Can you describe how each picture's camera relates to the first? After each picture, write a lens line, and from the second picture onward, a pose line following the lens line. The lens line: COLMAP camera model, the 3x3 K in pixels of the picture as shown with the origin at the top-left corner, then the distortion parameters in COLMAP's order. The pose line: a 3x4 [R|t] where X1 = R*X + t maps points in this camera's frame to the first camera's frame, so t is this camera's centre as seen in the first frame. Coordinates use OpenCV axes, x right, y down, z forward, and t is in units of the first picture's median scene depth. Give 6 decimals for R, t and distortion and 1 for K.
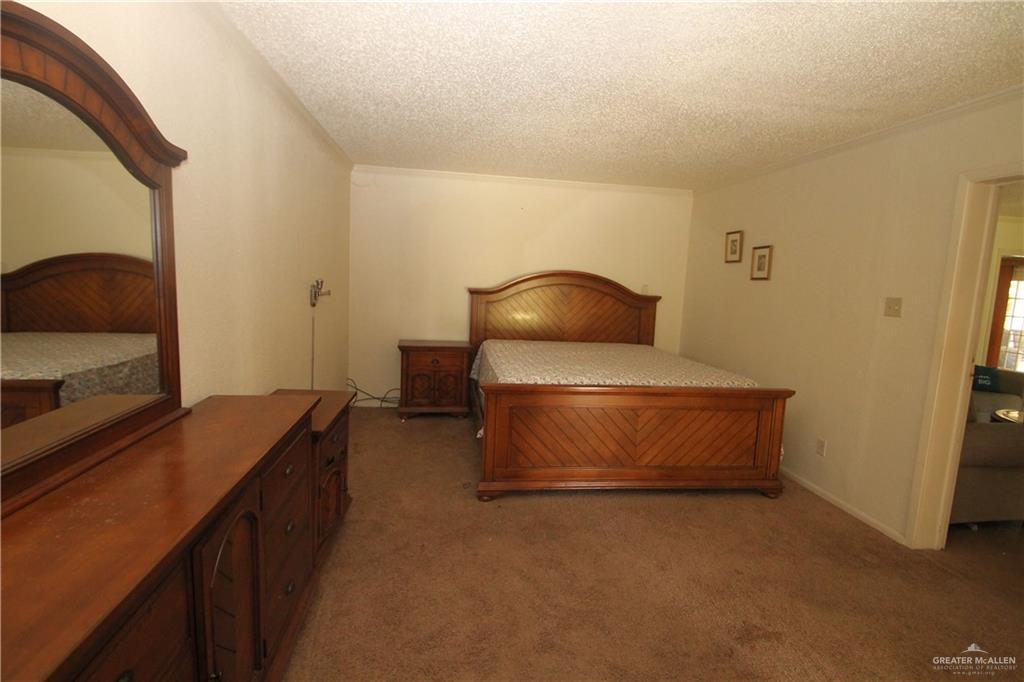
lens RADIAL K [[483.8, 0, 510.5], [0, 483.8, 339.1], [0, 0, 1]] dist [-0.001657, -0.000245]
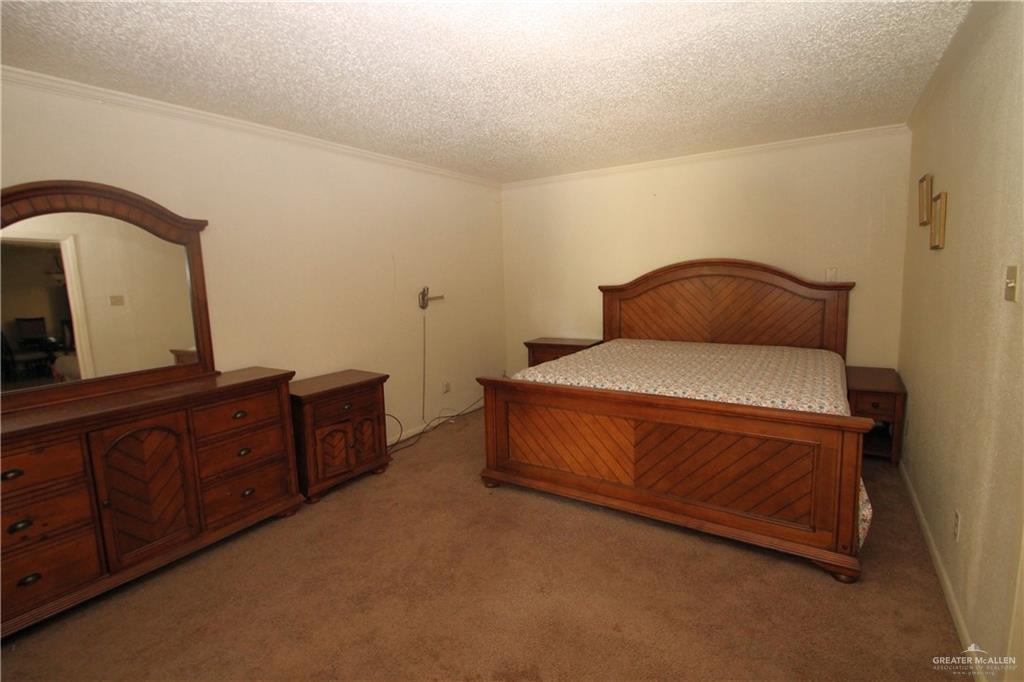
lens RADIAL K [[483.8, 0, 511.9], [0, 483.8, 338.5], [0, 0, 1]] dist [-0.001657, -0.000245]
pose [[0.756196, 0.015157, -0.654169, 0.685926], [-0.018646, 0.999825, 0.001611, 0.004921], [0.654079, 0.010979, 0.756347, 0.222610]]
